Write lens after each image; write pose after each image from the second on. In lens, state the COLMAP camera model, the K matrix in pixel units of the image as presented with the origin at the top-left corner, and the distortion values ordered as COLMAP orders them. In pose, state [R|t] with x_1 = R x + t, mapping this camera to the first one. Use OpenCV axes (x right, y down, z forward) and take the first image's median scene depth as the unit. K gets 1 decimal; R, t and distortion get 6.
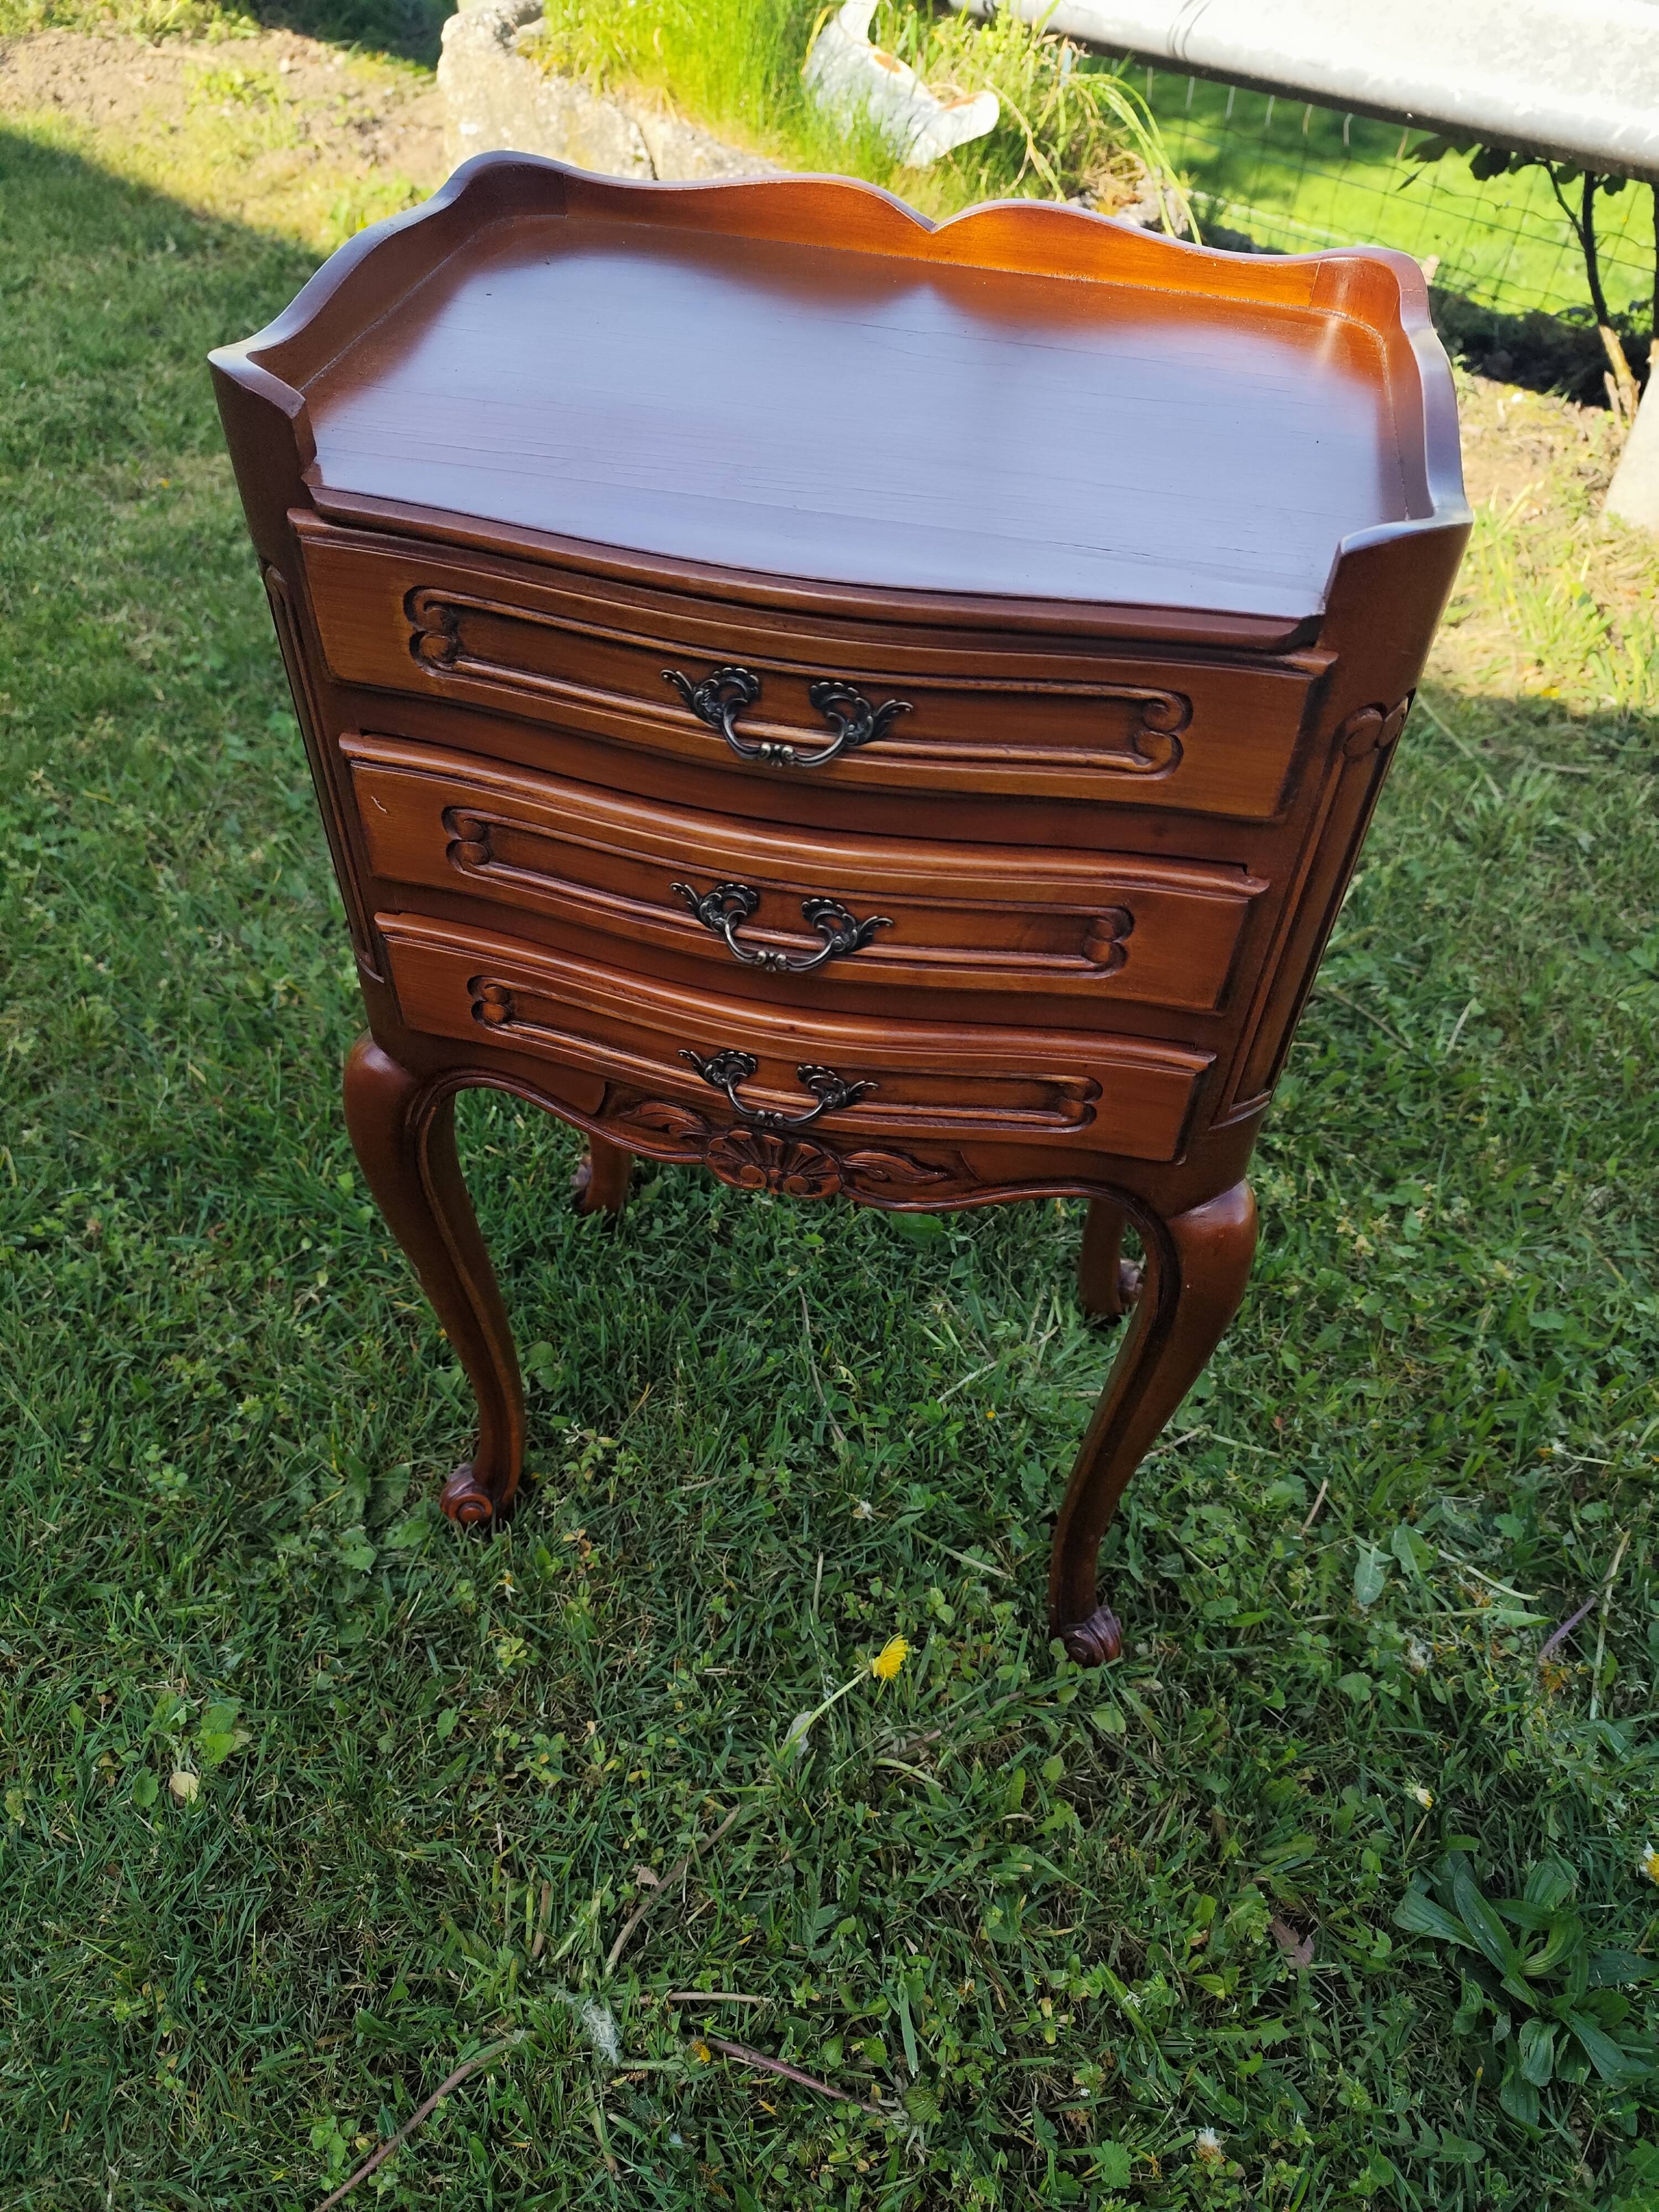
lens RADIAL K [[1531.8, 0, 844.5], [0, 1531.8, 1121.3], [0, 0, 1]] dist [0.002679, -0.009260]
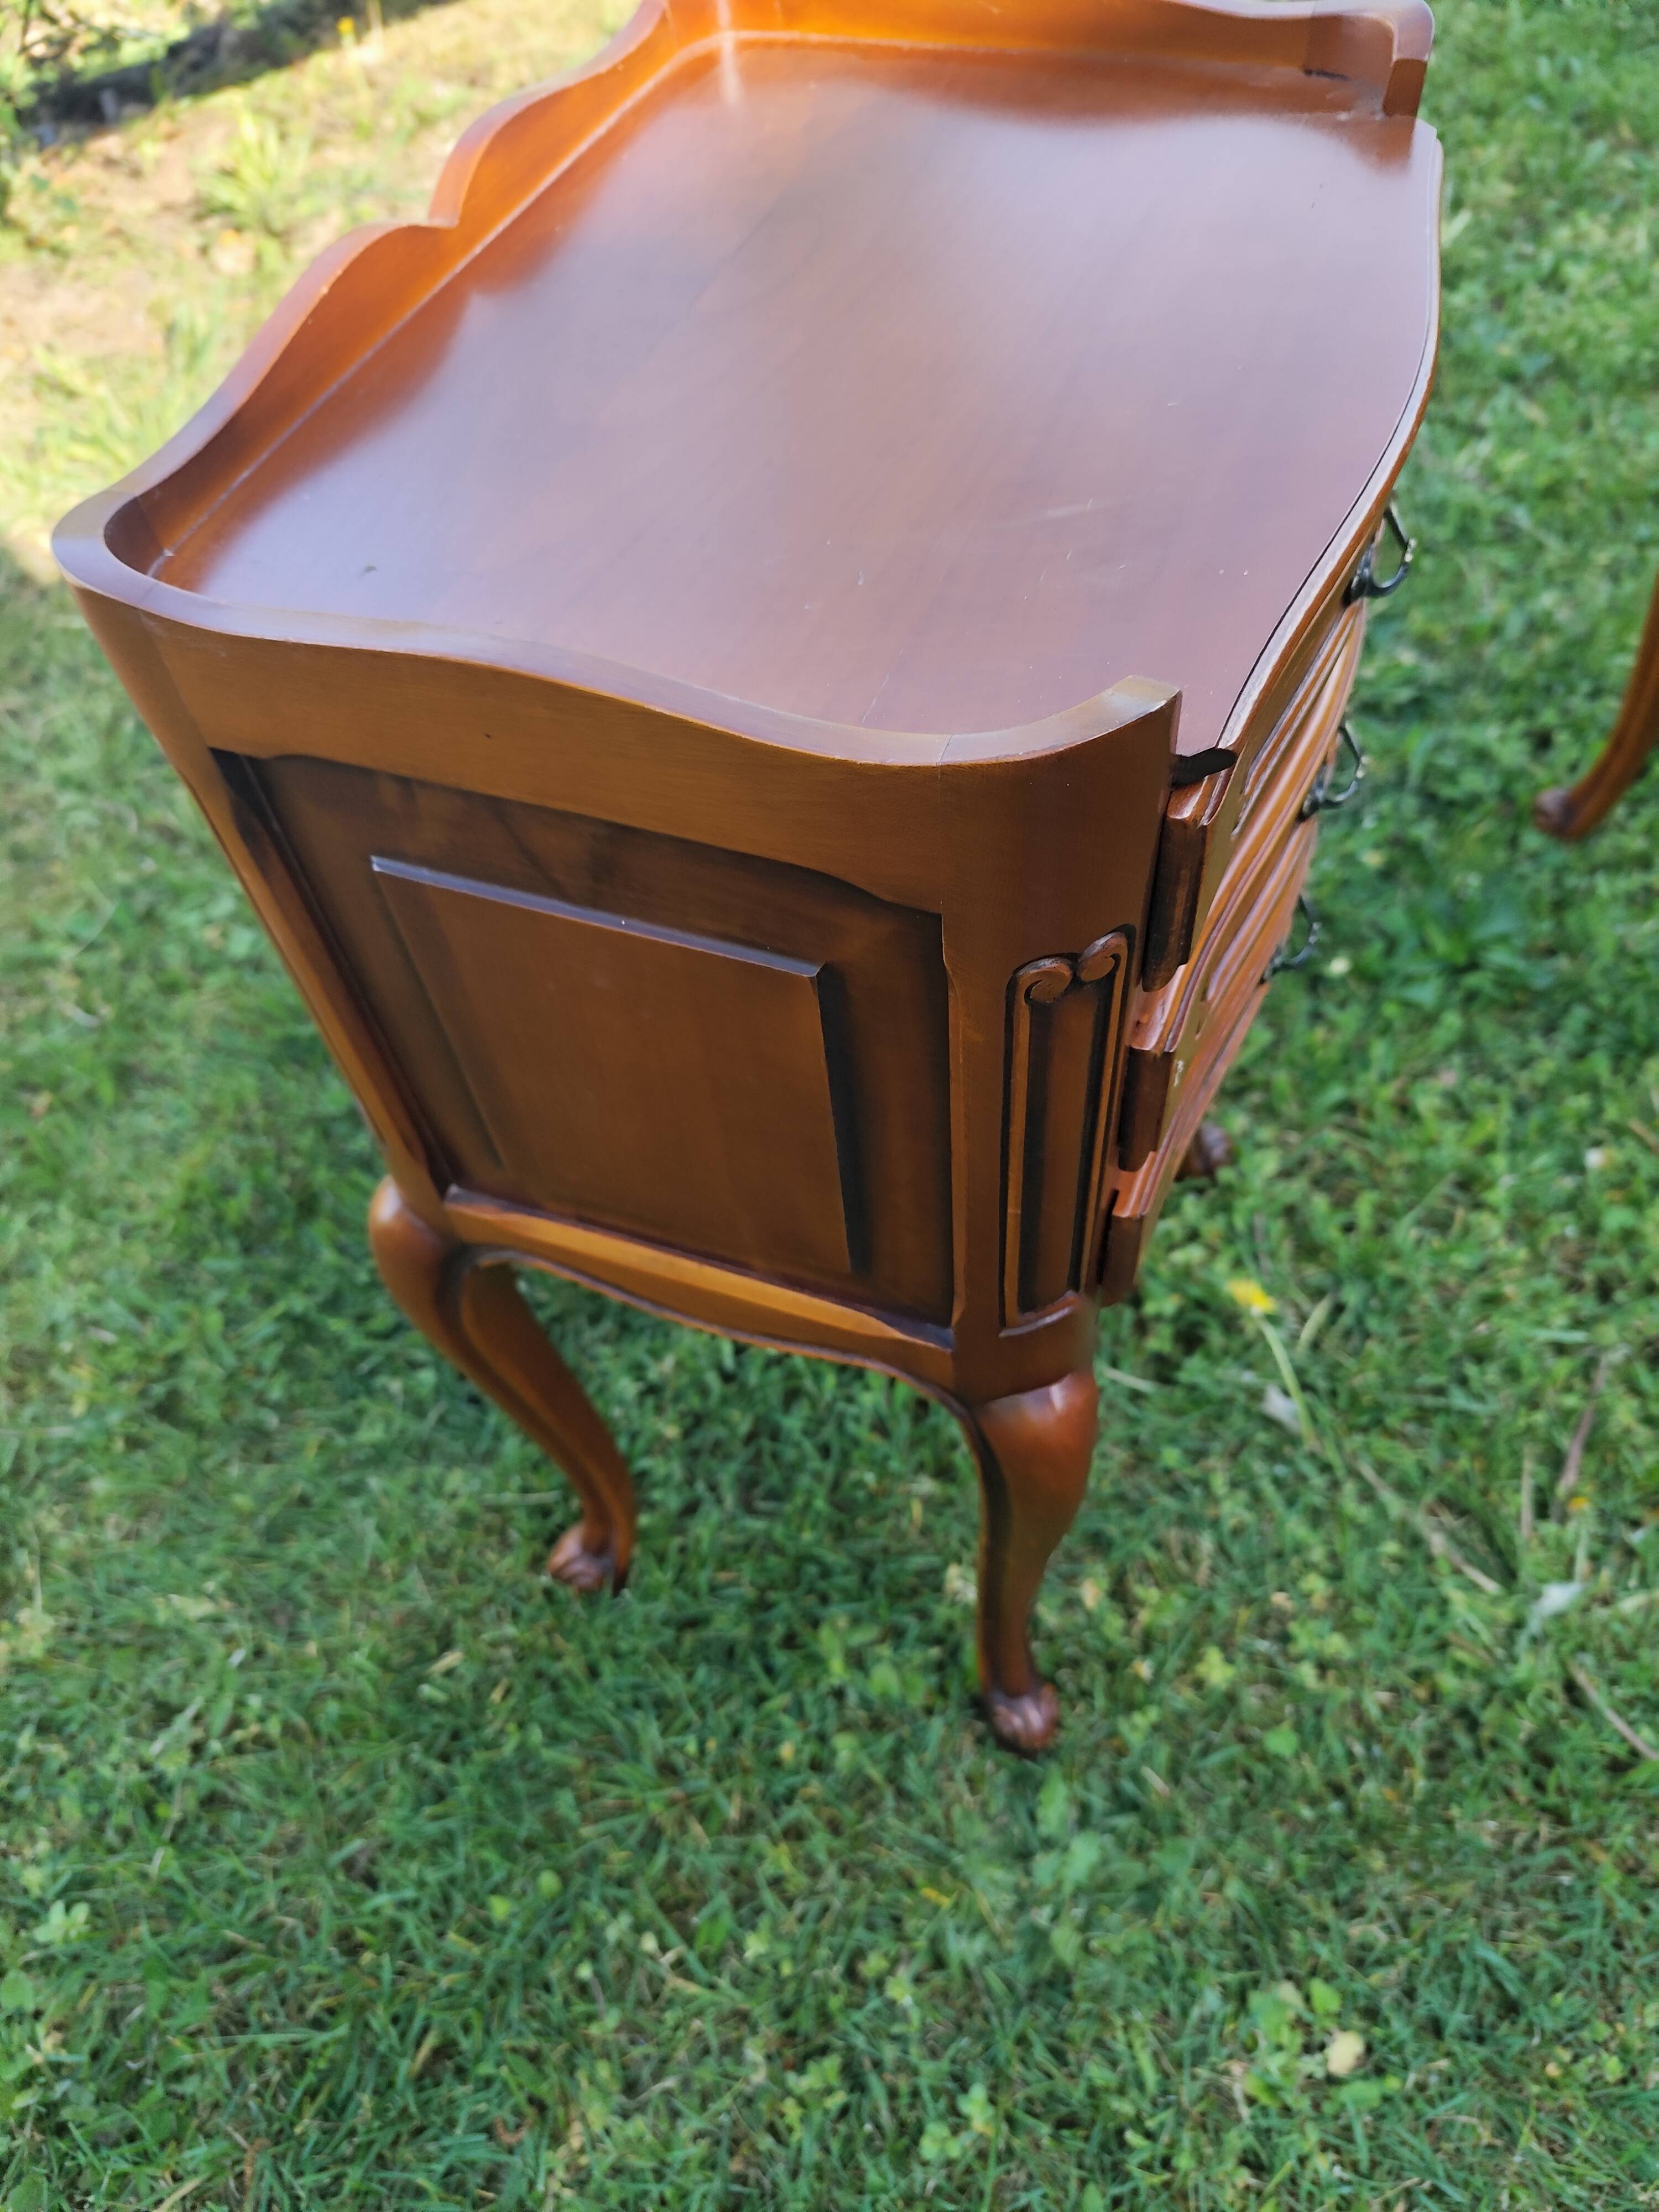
lens RADIAL K [[1574.2, 0, 829.5], [0, 1574.2, 1106.0], [0, 0, 1]] dist [-0.005450, -0.004077]
pose [[0.164716, -0.828024, 0.535952, -0.485408], [0.763241, 0.451183, 0.462491, -0.433071], [-0.624766, 0.332881, 0.706299, 0.351131]]
